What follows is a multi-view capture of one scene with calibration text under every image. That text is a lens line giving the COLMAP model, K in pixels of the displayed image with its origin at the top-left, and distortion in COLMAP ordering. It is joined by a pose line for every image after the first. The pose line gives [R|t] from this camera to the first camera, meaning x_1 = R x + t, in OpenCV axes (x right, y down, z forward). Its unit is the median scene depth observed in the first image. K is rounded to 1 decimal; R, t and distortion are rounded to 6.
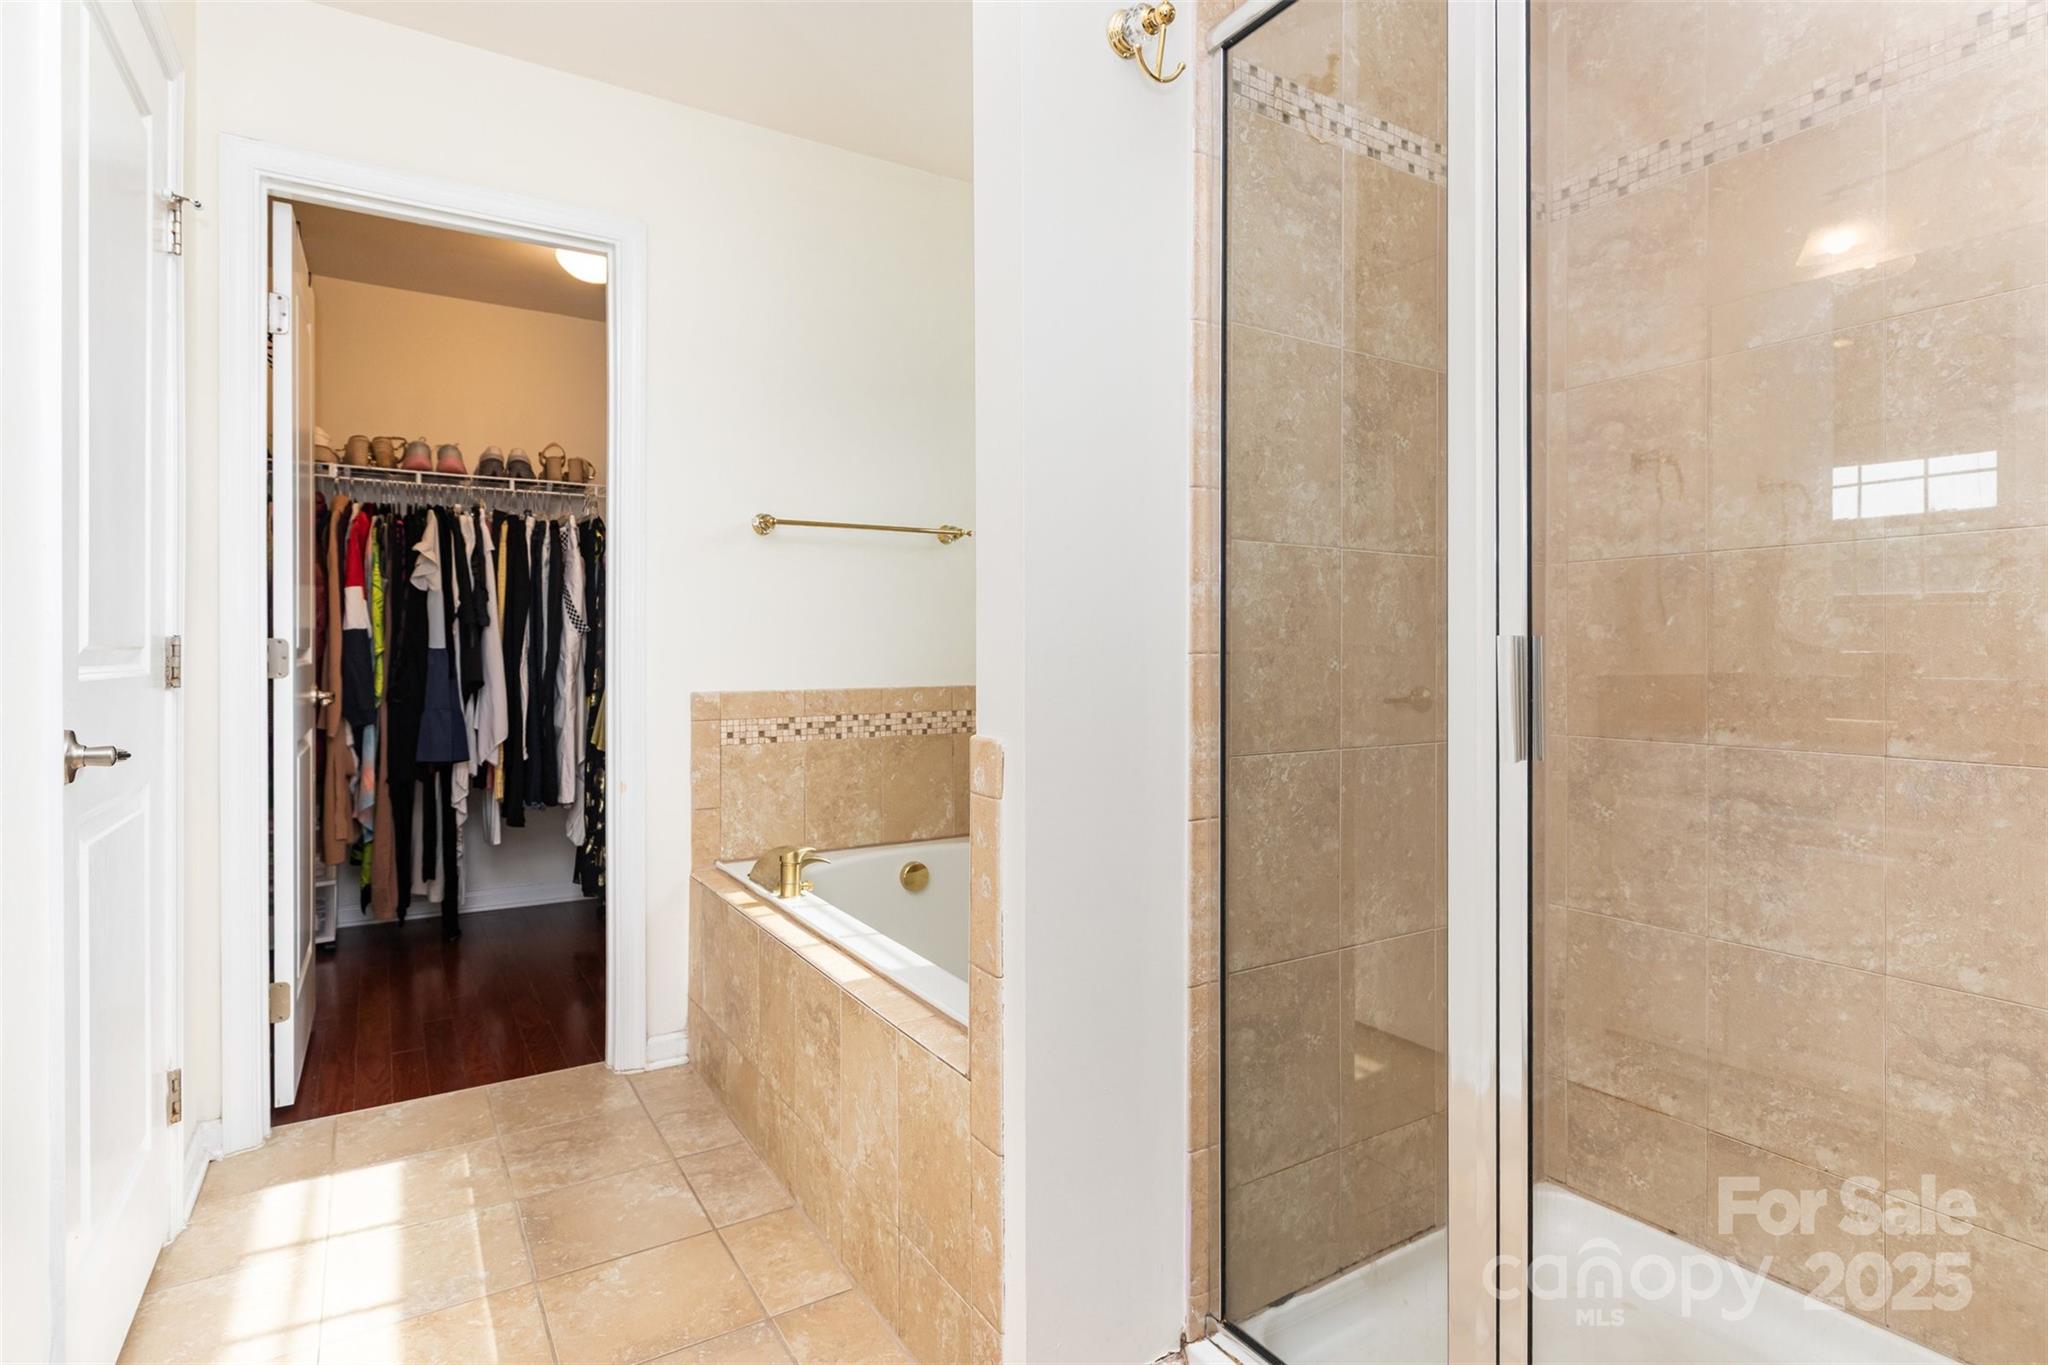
lens RADIAL K [[1032.5, 0, 1022.0], [0, 1032.5, 653.3], [0, 0, 1]] dist [-0.000480, 0.000065]
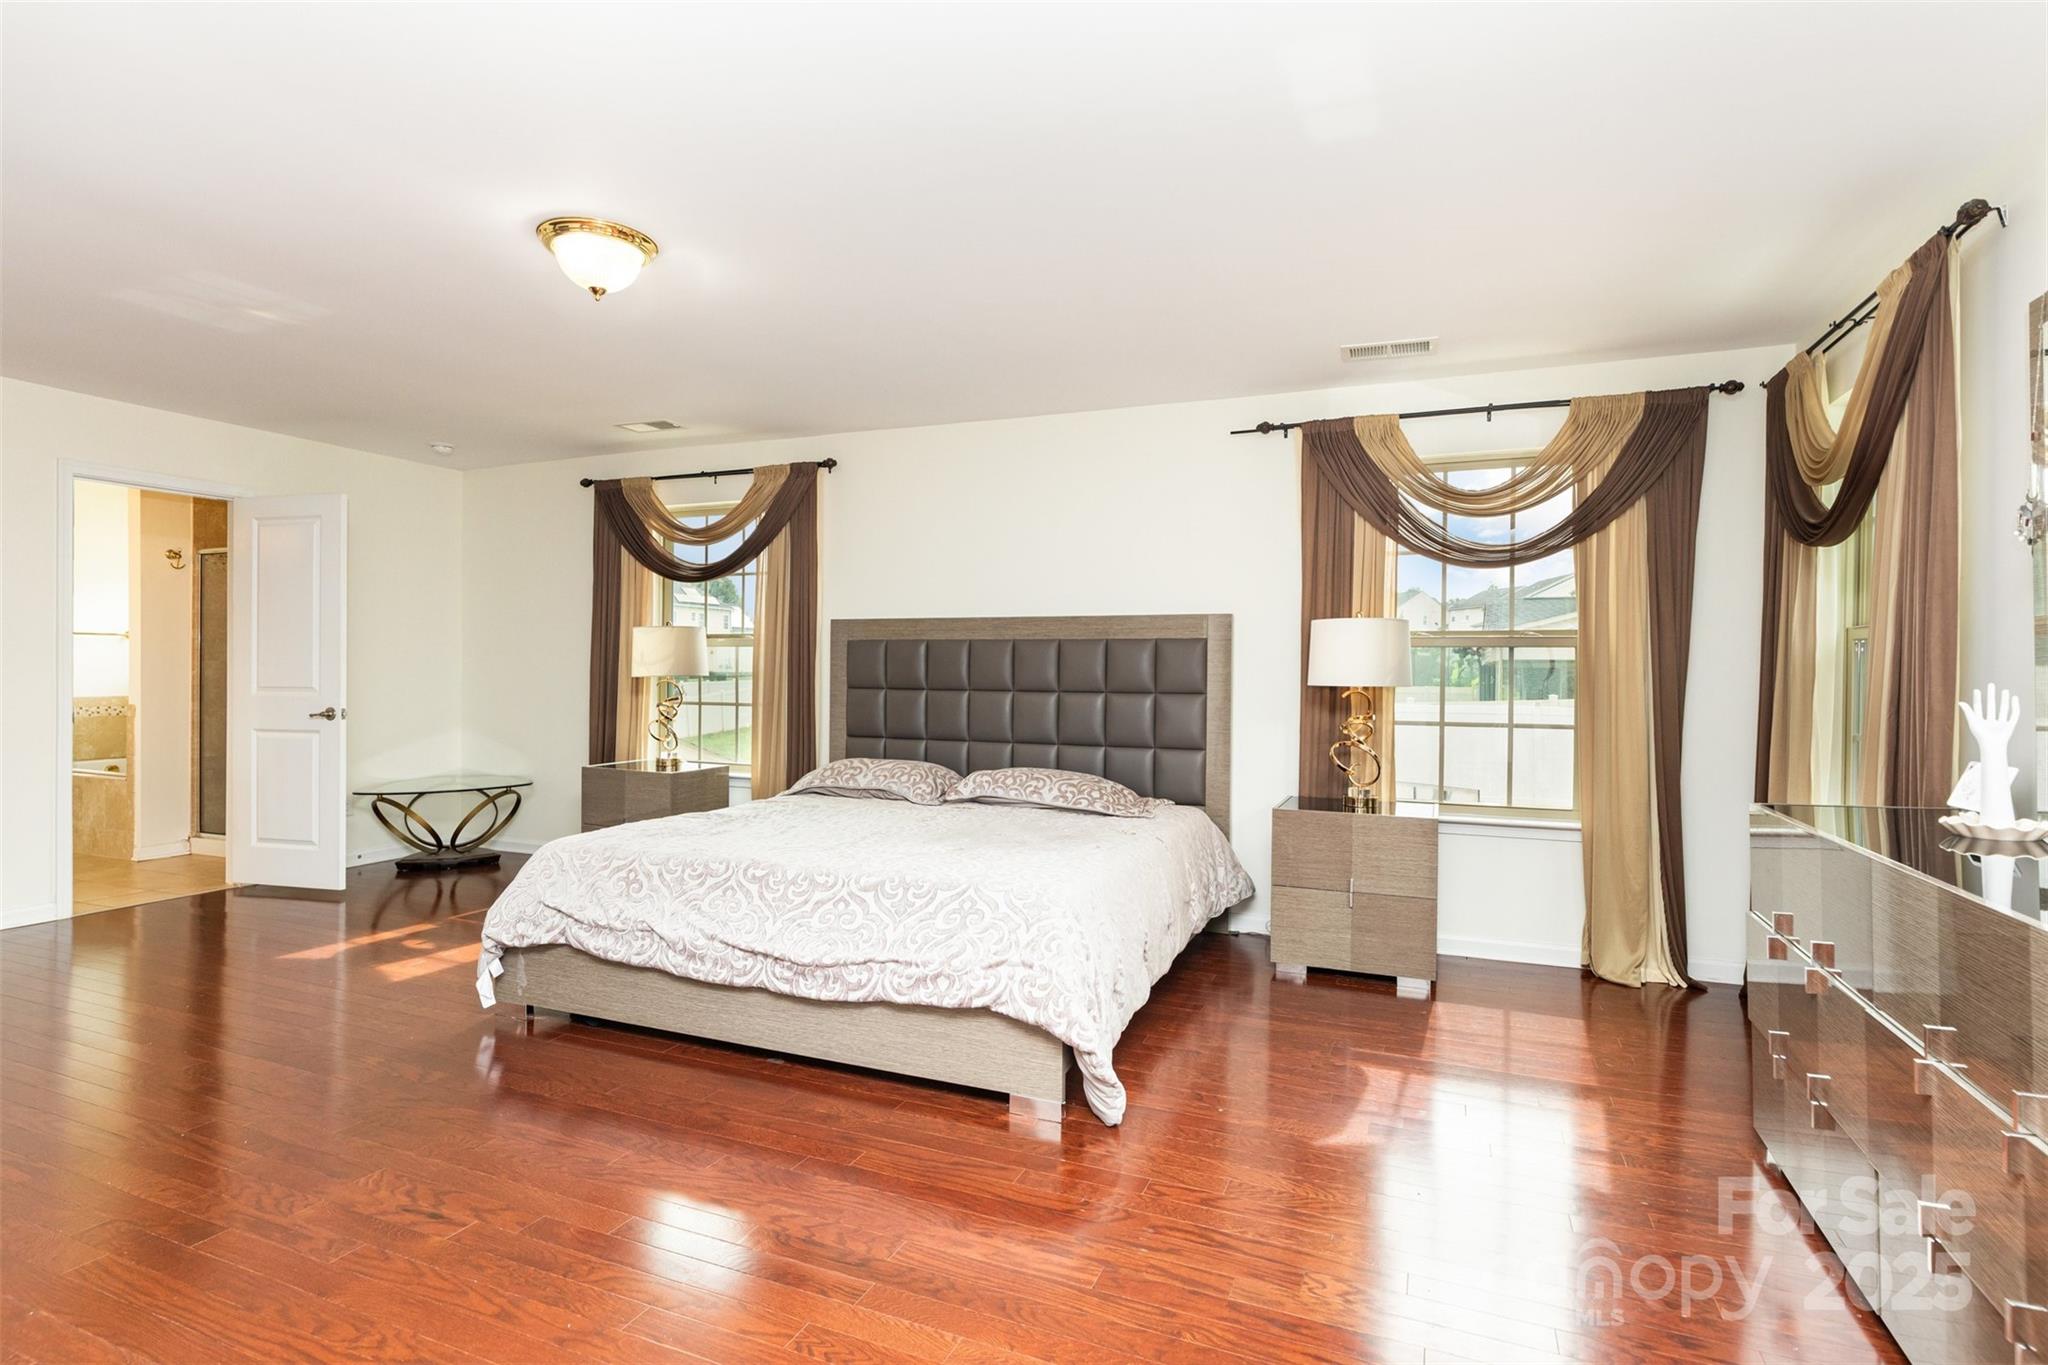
lens RADIAL K [[1020.2, 0, 1019.3], [0, 1020.2, 694.0], [0, 0, 1]] dist [-0.000779, 0.000223]
pose [[0.816331, 0.002436, 0.577579, 0.539991], [-0.007764, 0.999947, 0.006755, -0.021544], [-0.577532, -0.009998, 0.816307, -4.699008]]
